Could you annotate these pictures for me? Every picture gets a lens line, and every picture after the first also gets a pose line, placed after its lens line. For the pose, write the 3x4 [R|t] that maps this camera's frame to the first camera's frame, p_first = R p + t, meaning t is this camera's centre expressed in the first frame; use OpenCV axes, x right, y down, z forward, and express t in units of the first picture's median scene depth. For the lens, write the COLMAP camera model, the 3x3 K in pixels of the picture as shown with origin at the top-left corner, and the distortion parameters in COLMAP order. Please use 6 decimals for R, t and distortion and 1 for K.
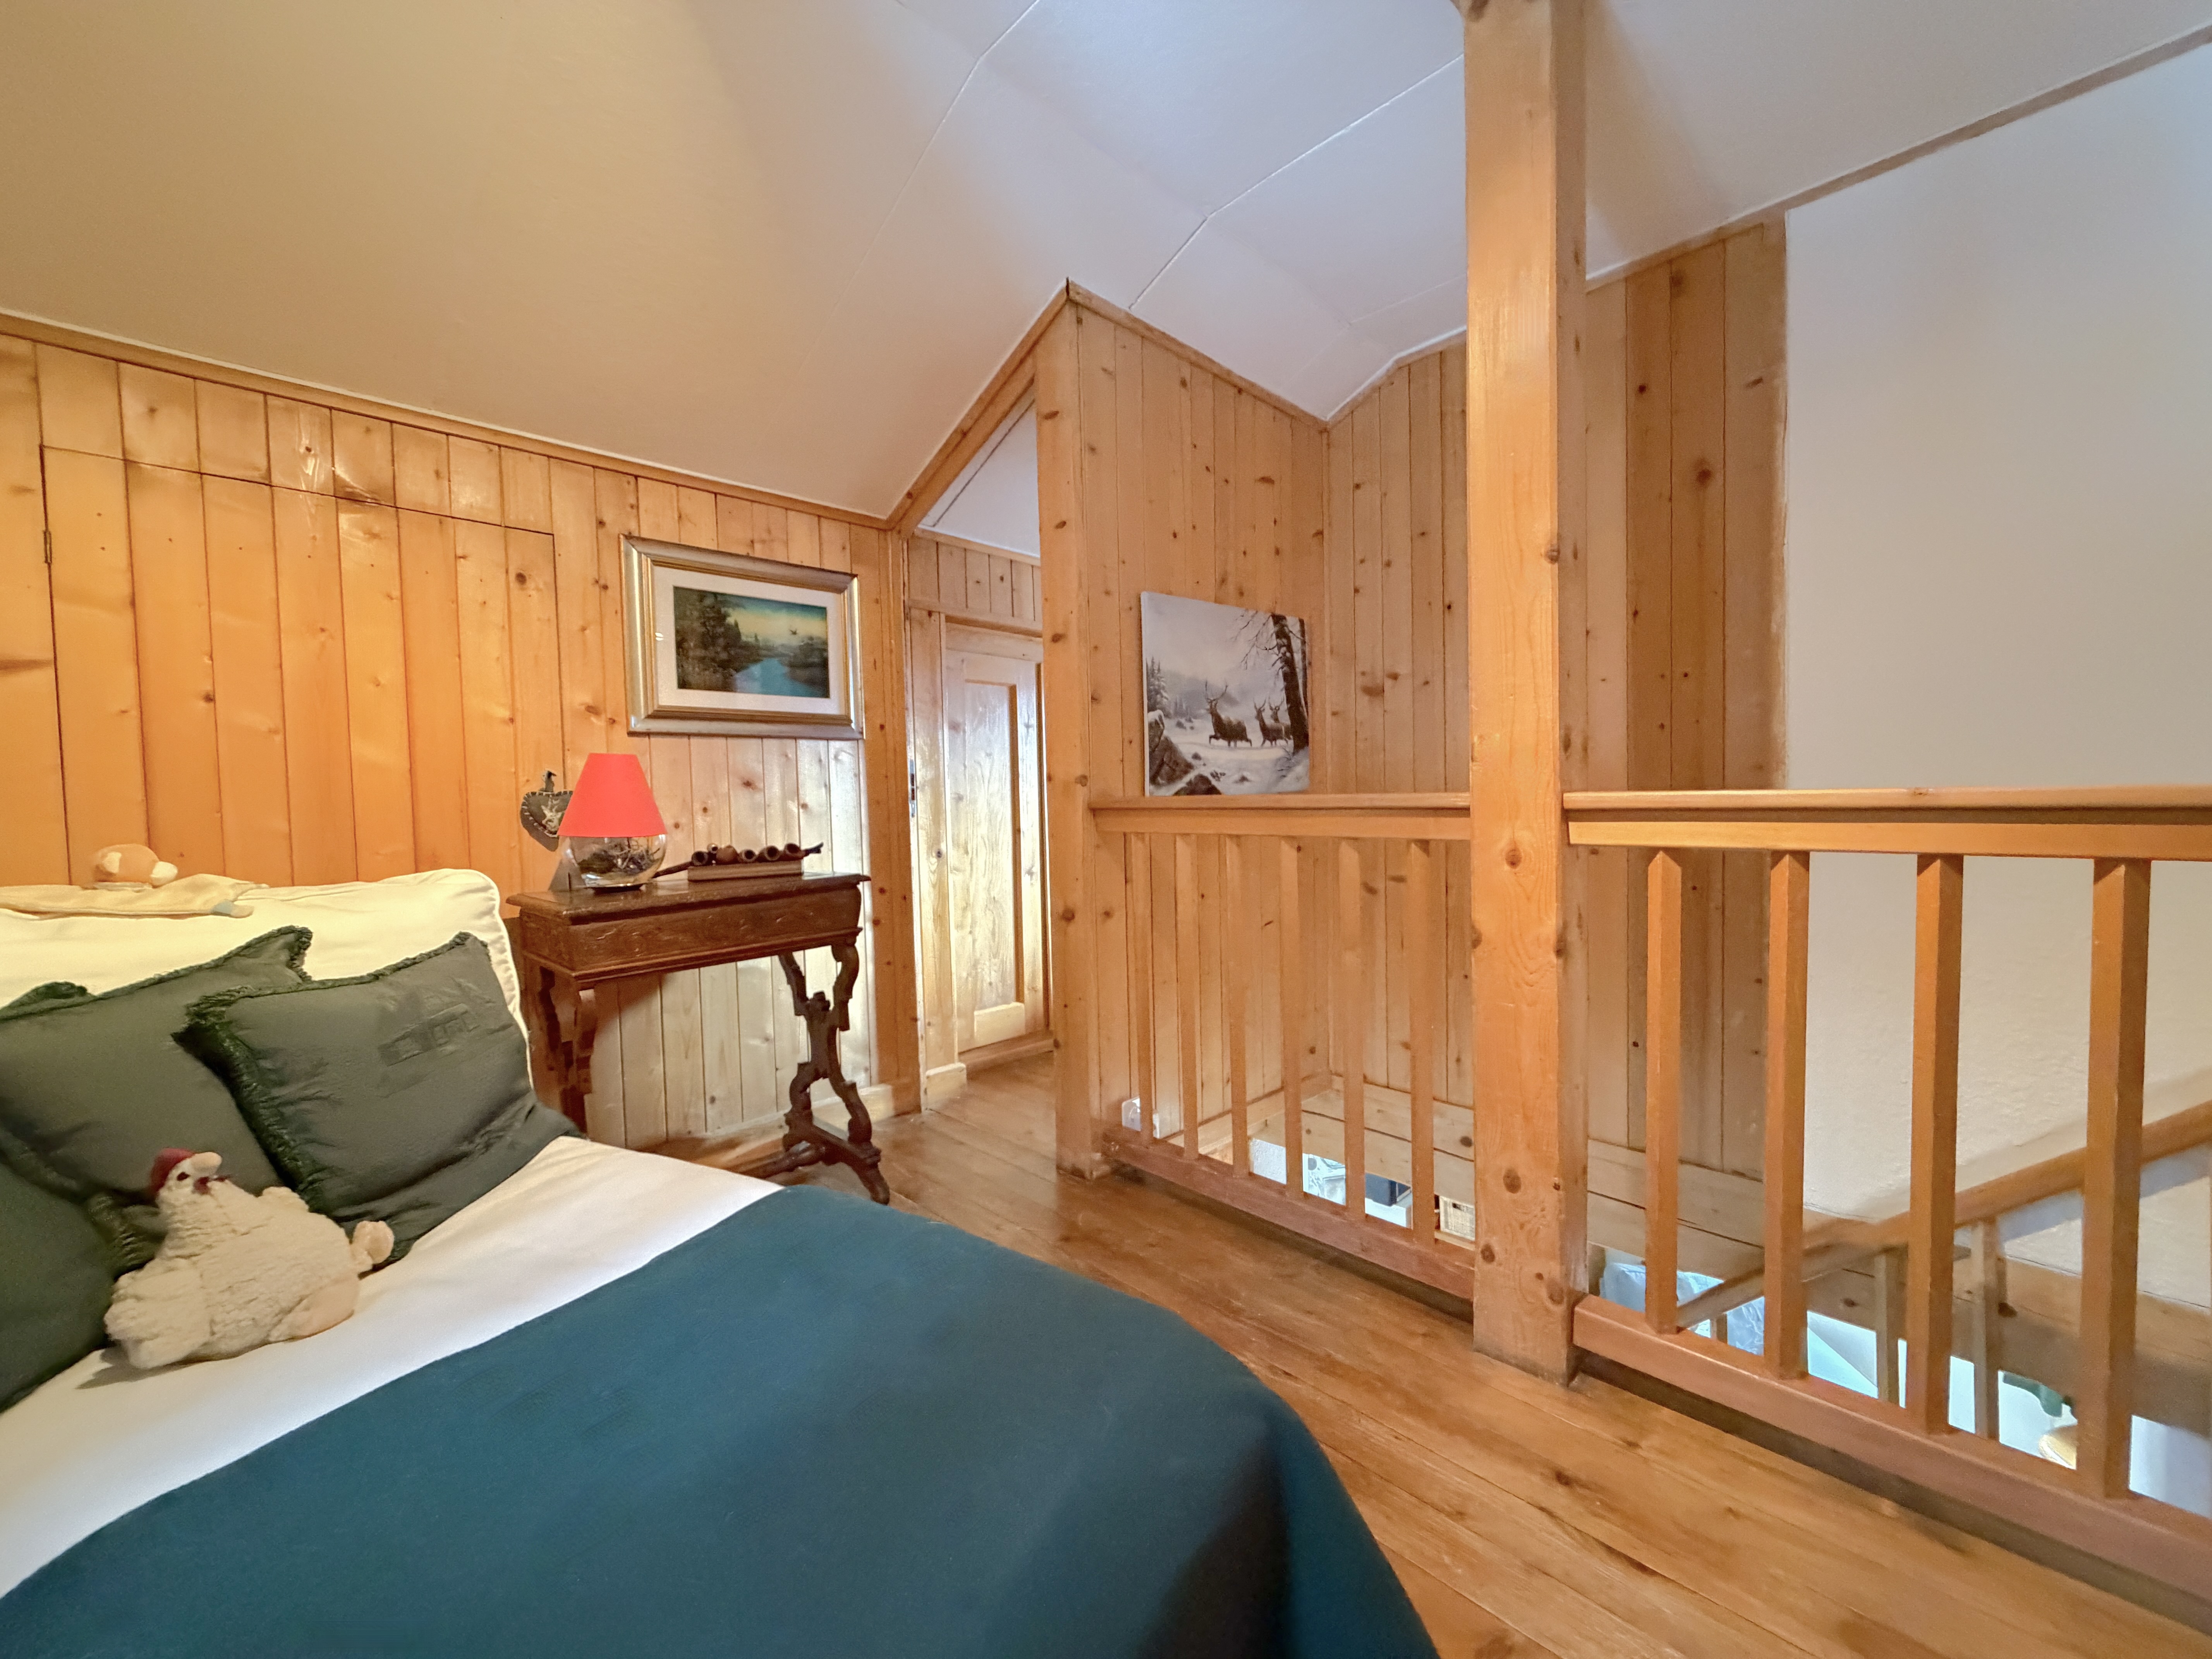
lens RADIAL K [[885.0, 0, 1096.2], [0, 885.0, 831.5], [0, 0, 1]] dist [-0.000391, -0.000213]
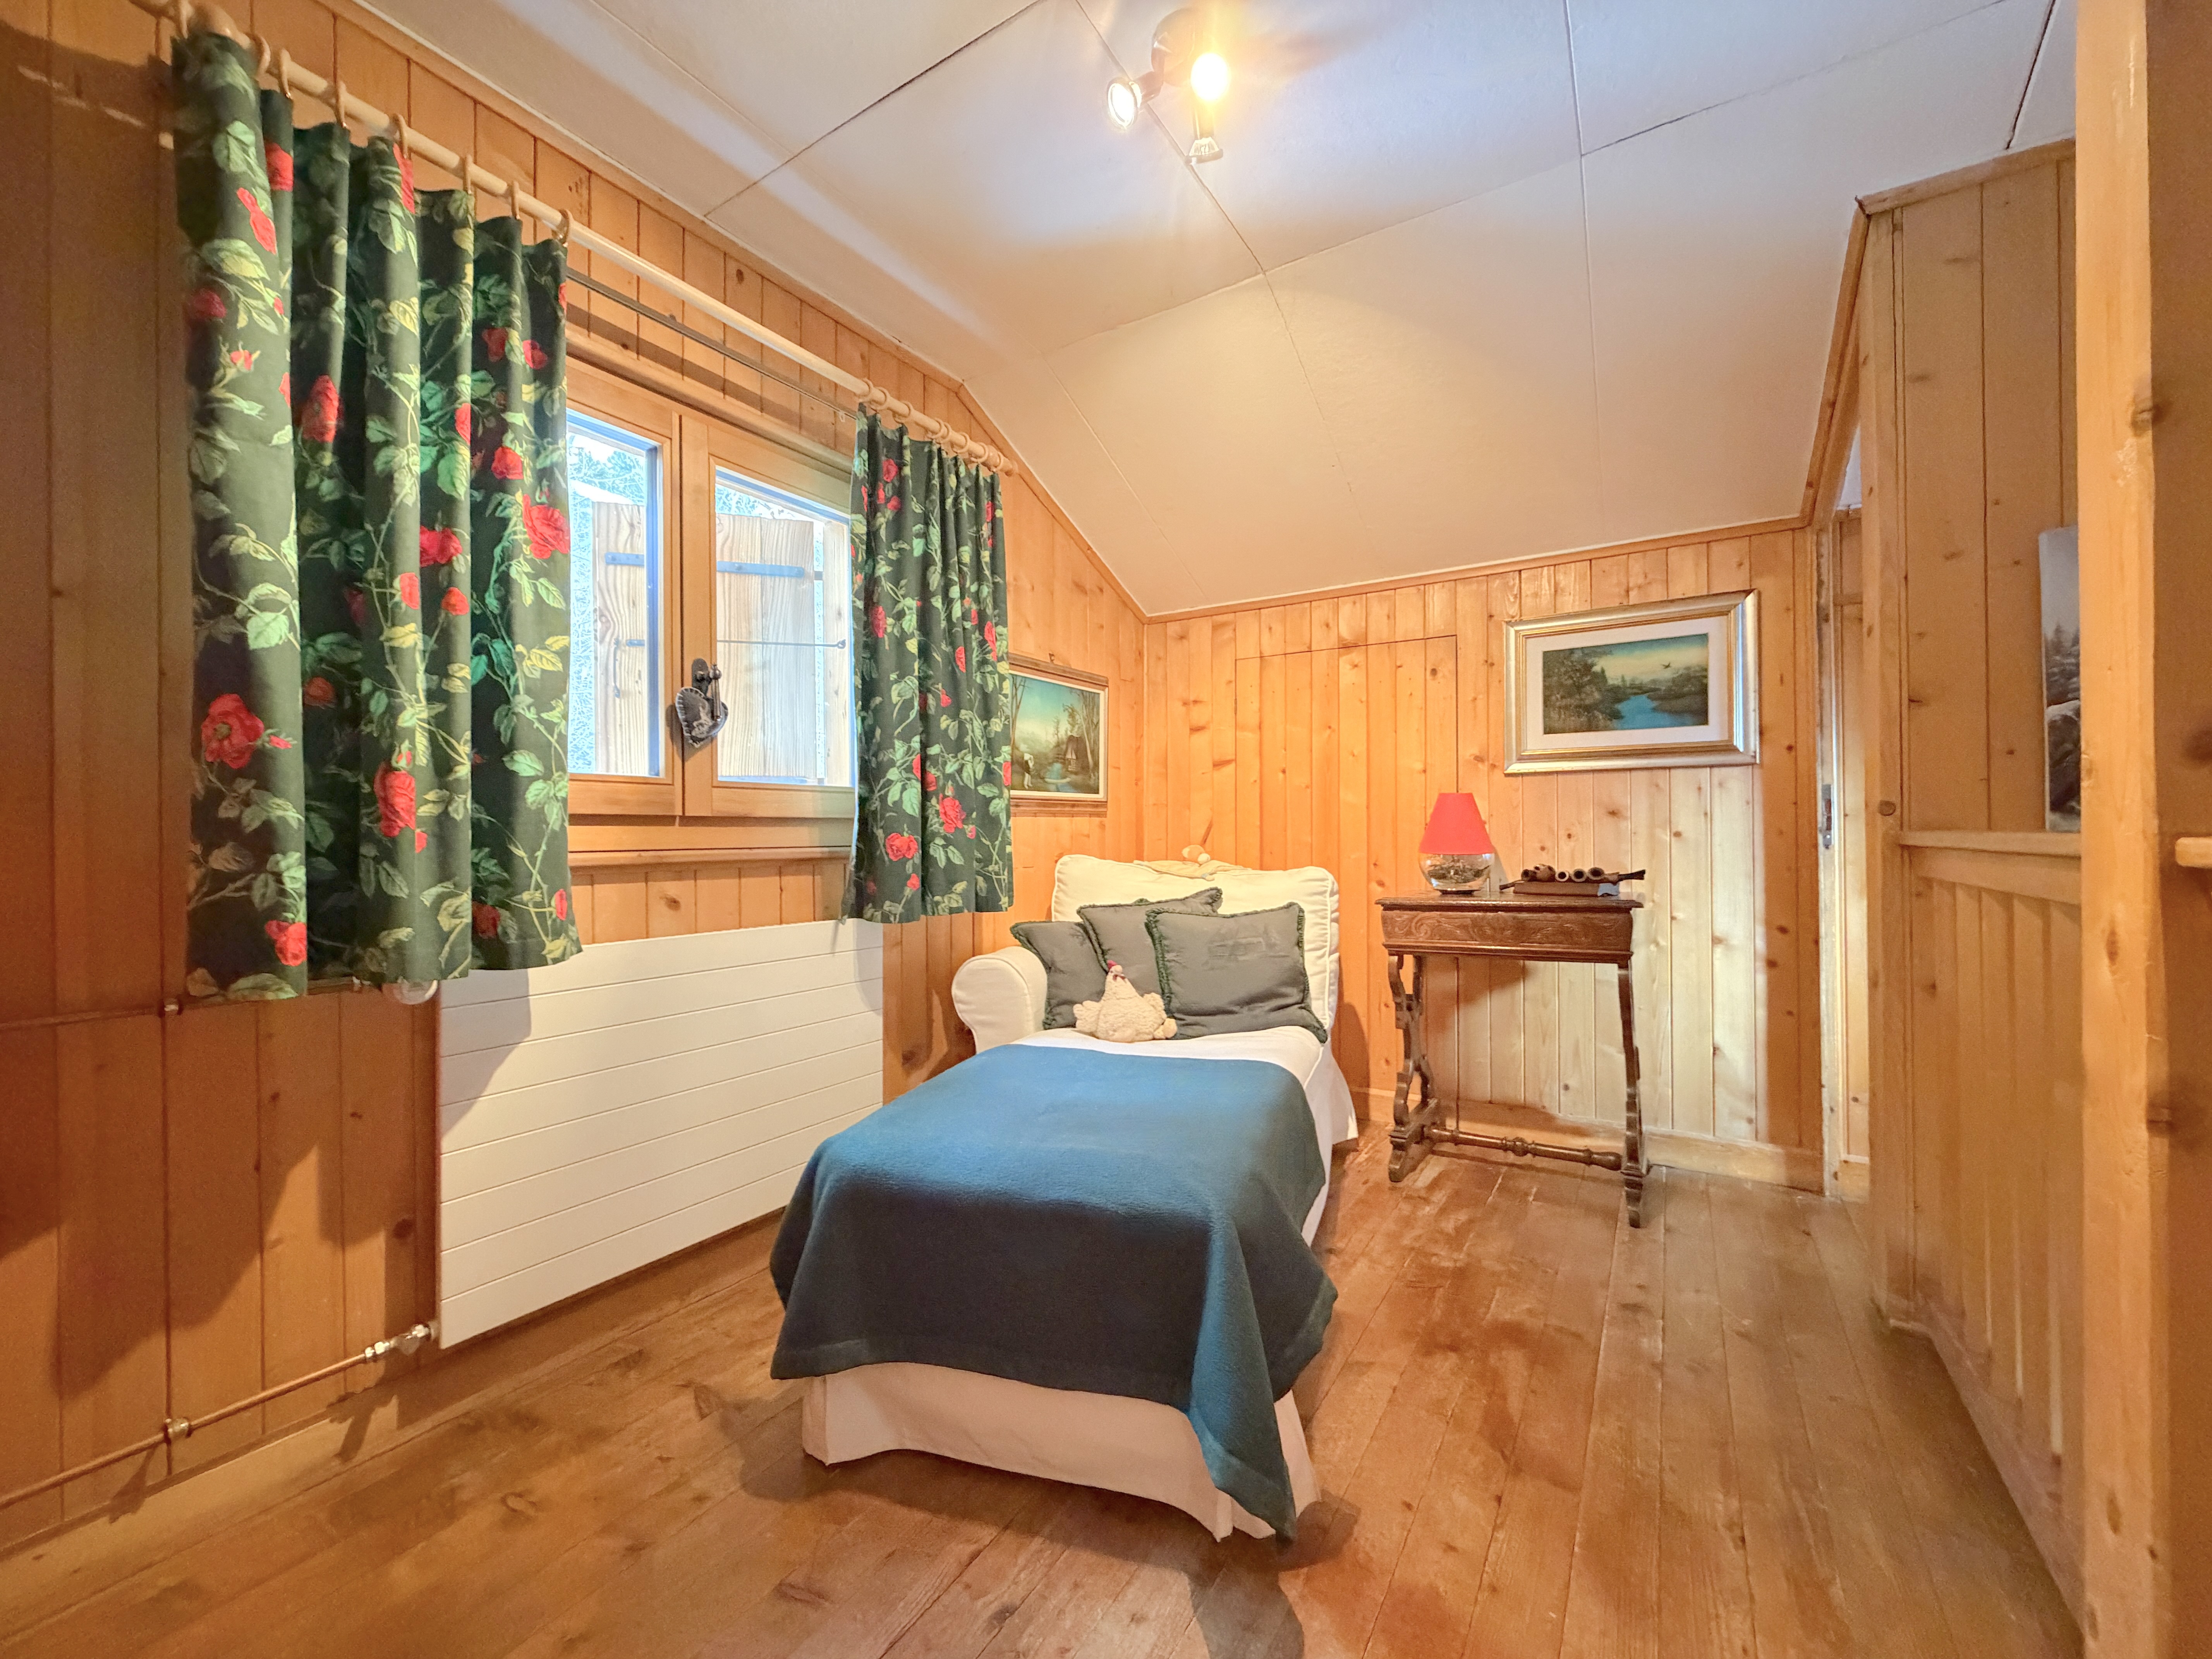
lens RADIAL K [[885.0, 0, 1096.2], [0, 885.0, 831.5], [0, 0, 1]] dist [-0.000391, -0.000213]
pose [[0.223903, 0.016596, -0.974470, 0.521369], [-0.039385, 0.999192, 0.007968, -0.014171], [0.973815, 0.036595, 0.224376, 0.127148]]
